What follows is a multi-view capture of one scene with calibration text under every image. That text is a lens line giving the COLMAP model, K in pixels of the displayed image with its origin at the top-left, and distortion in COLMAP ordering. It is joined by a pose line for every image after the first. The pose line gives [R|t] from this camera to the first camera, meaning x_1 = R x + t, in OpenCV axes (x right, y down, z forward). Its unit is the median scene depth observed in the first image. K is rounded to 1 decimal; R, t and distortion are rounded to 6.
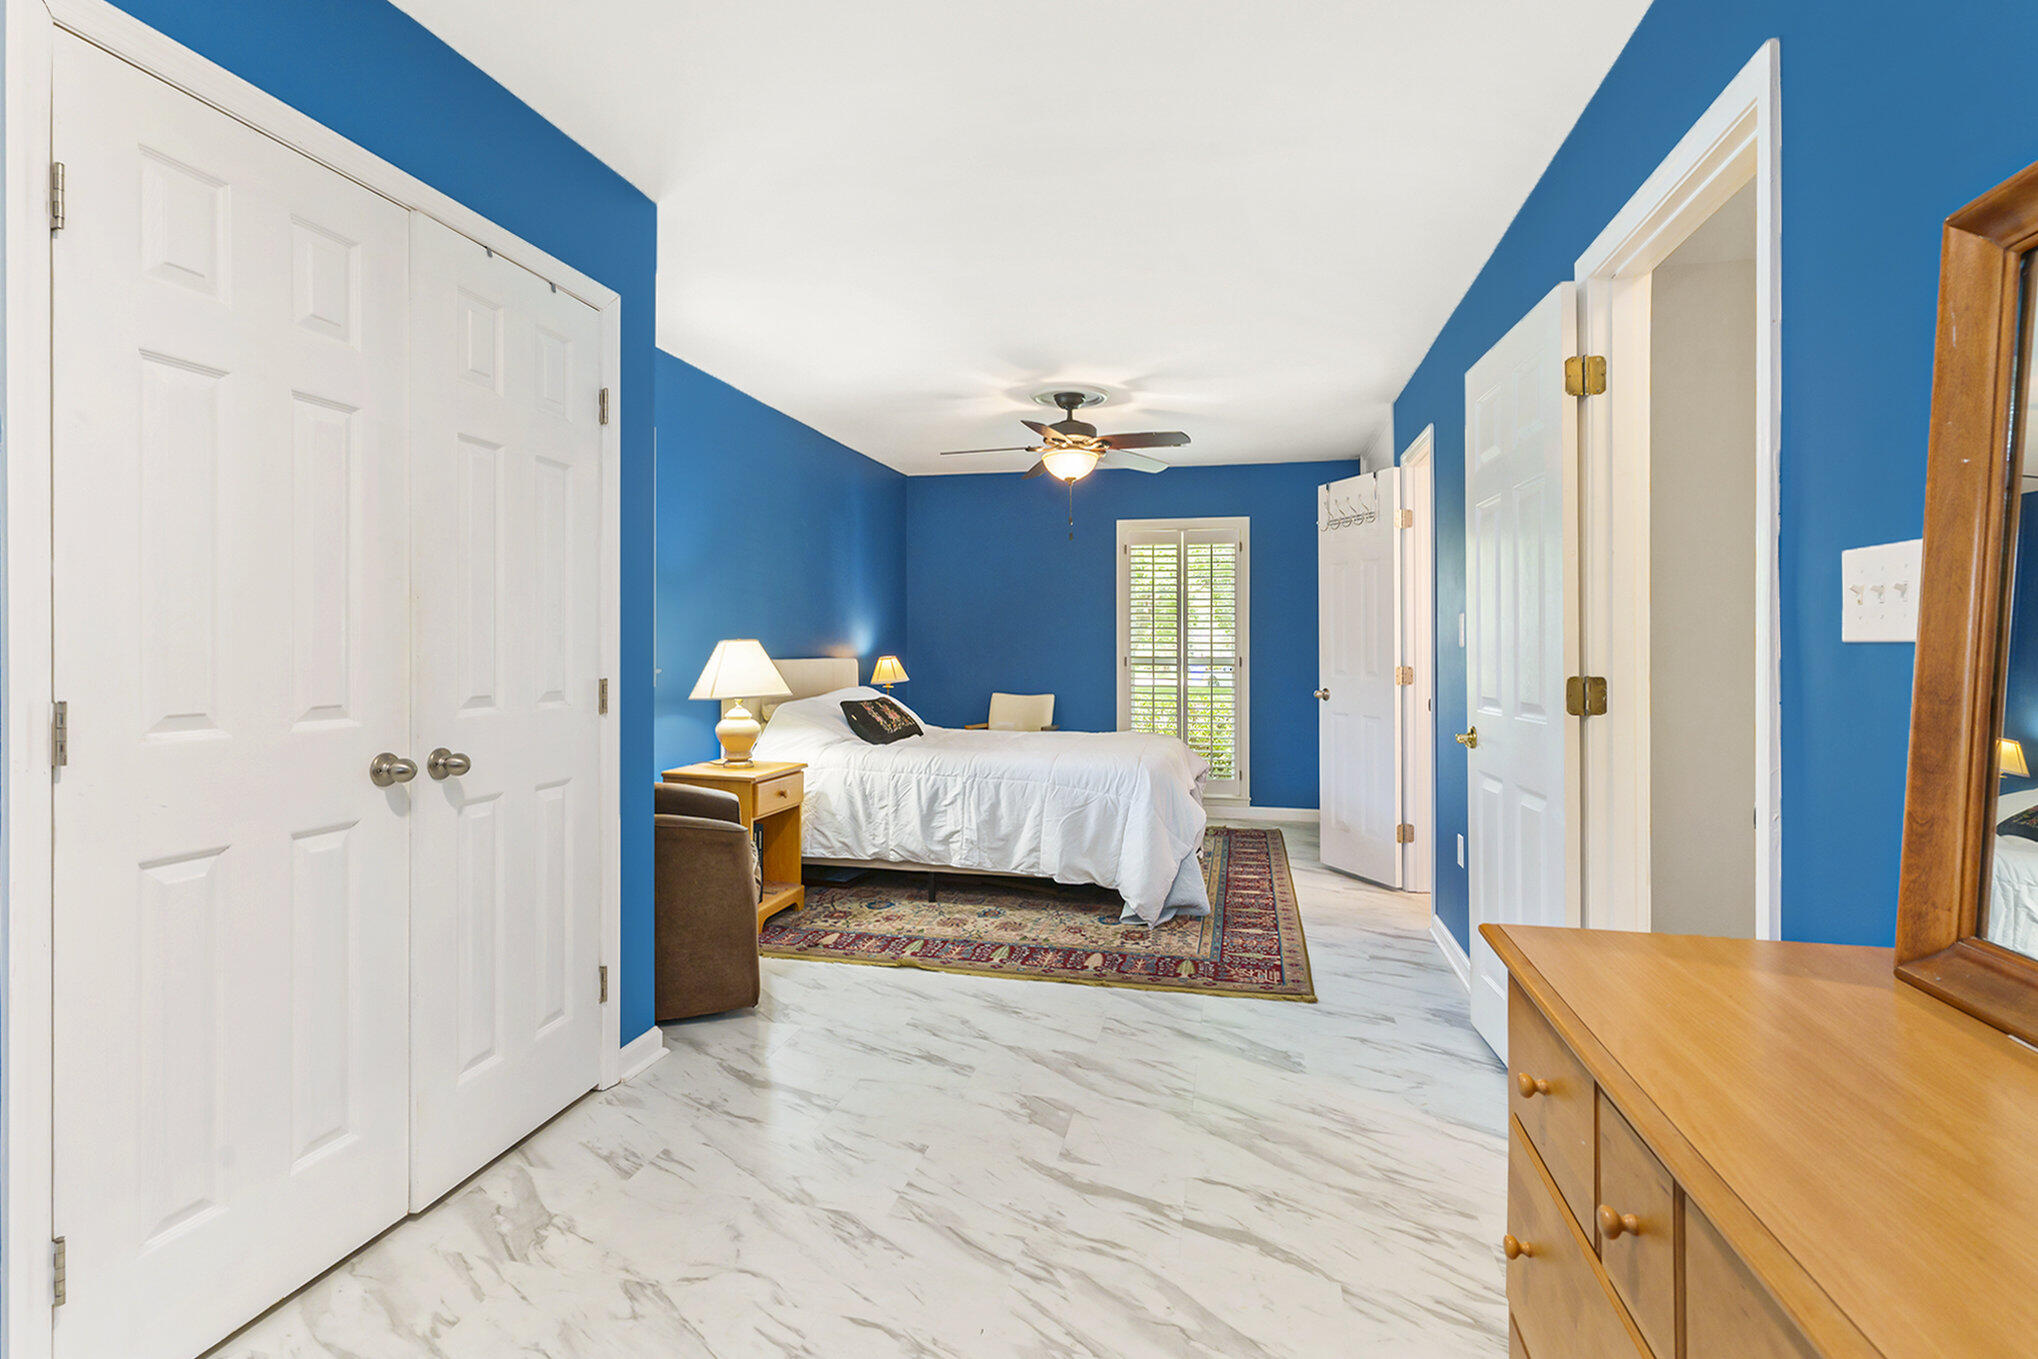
lens RADIAL K [[981.2, 0, 1016.0], [0, 981.2, 664.2], [0, 0, 1]] dist [0.005302, -0.000642]
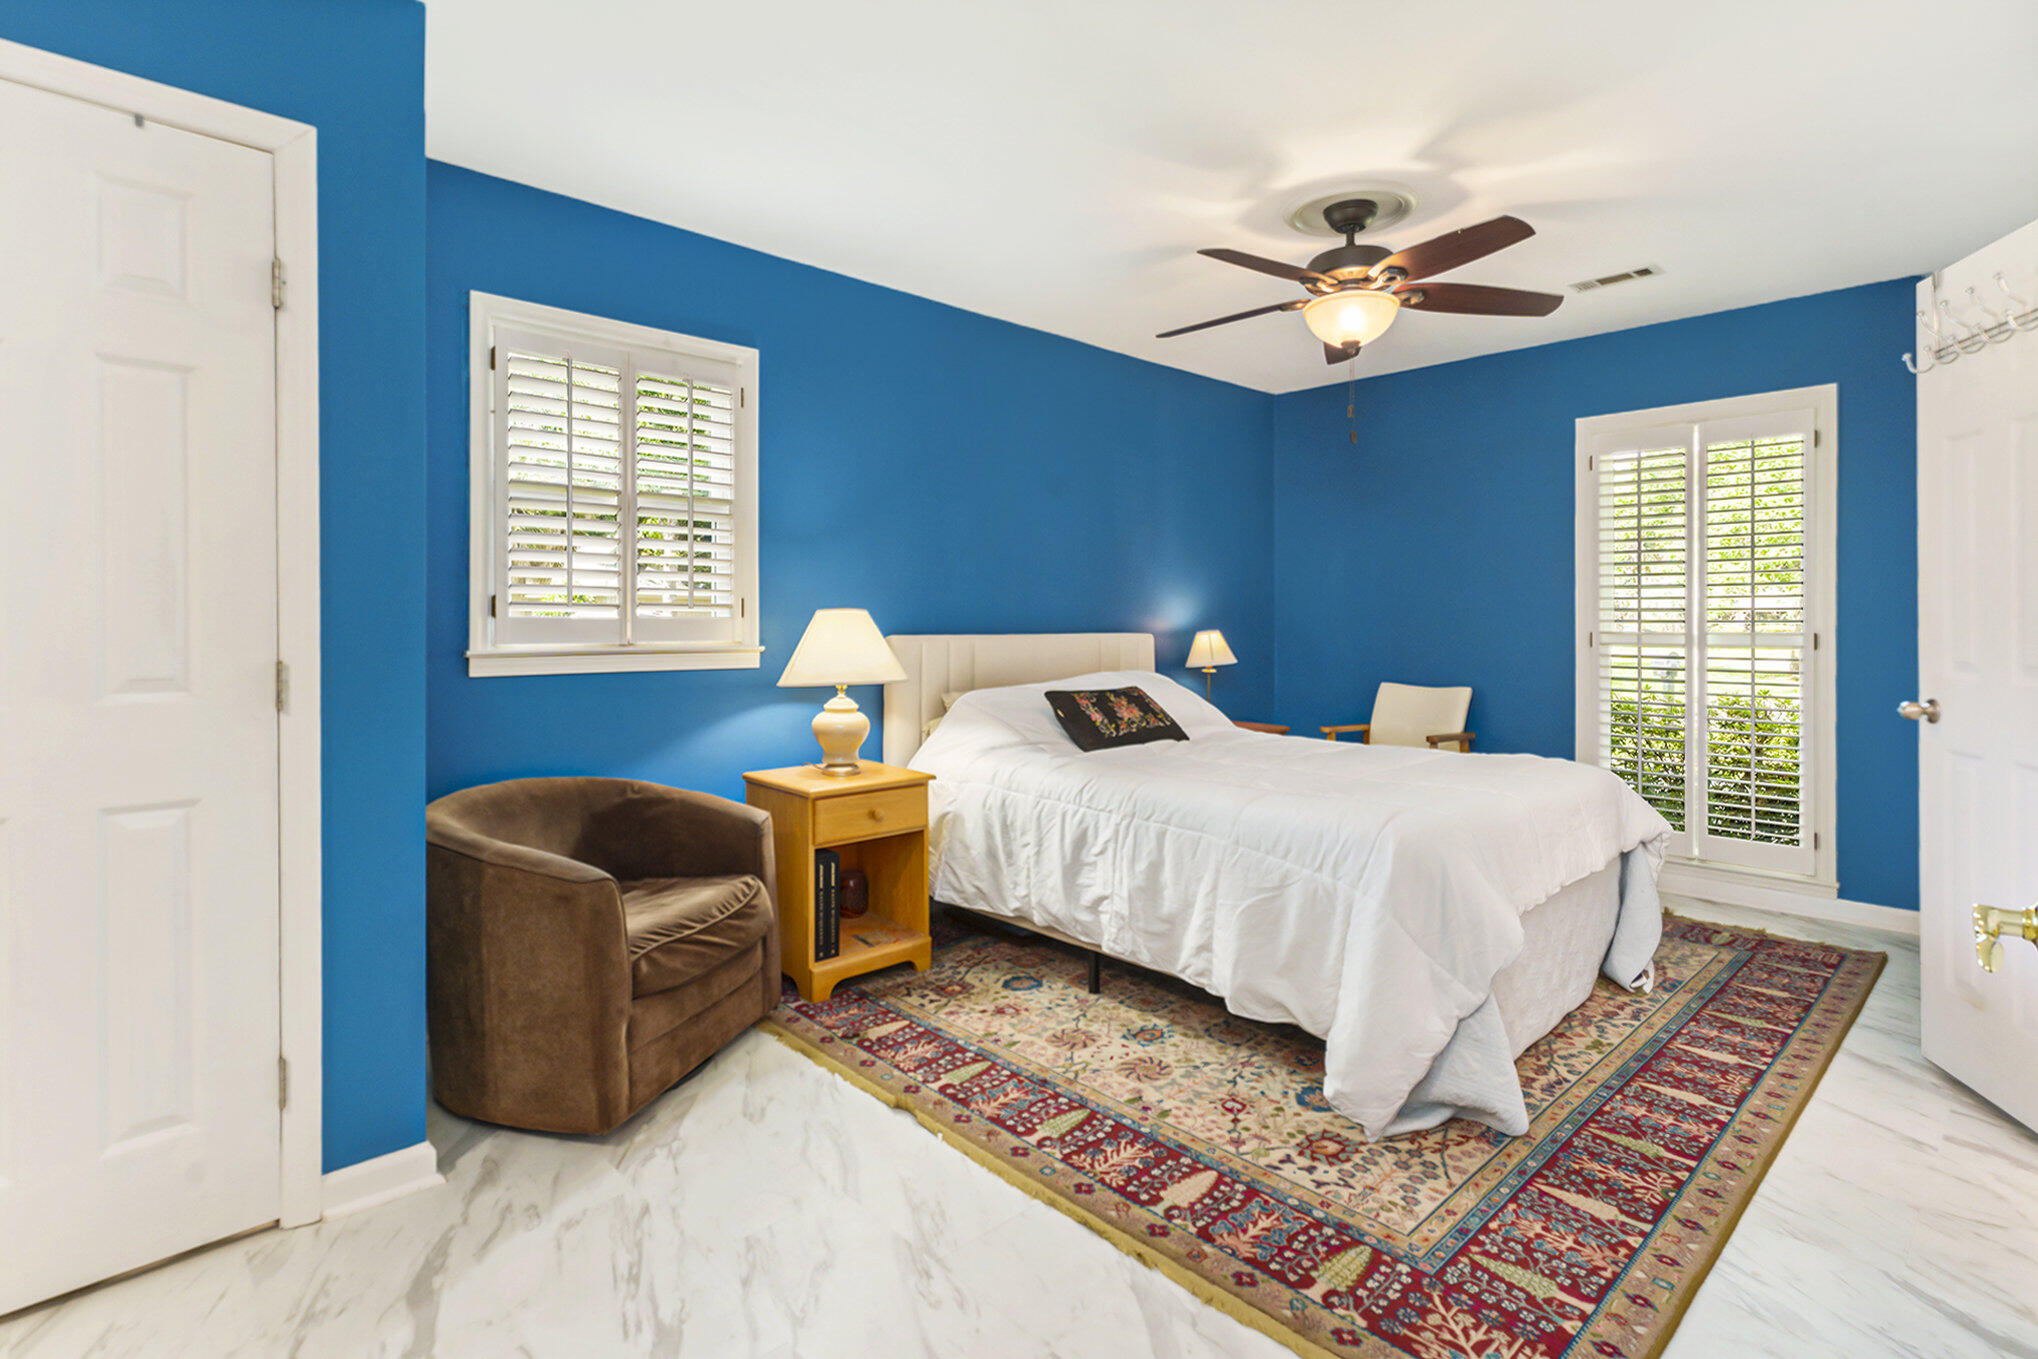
lens RADIAL K [[981.2, 0, 1038.0], [0, 981.2, 638.5], [0, 0, 1]] dist [0.005302, -0.000642]
pose [[0.829351, 0.005773, -0.558698, 0.275083], [-0.005688, 0.999982, 0.001890, -0.004275], [0.558699, 0.001610, 0.829369, 0.437296]]
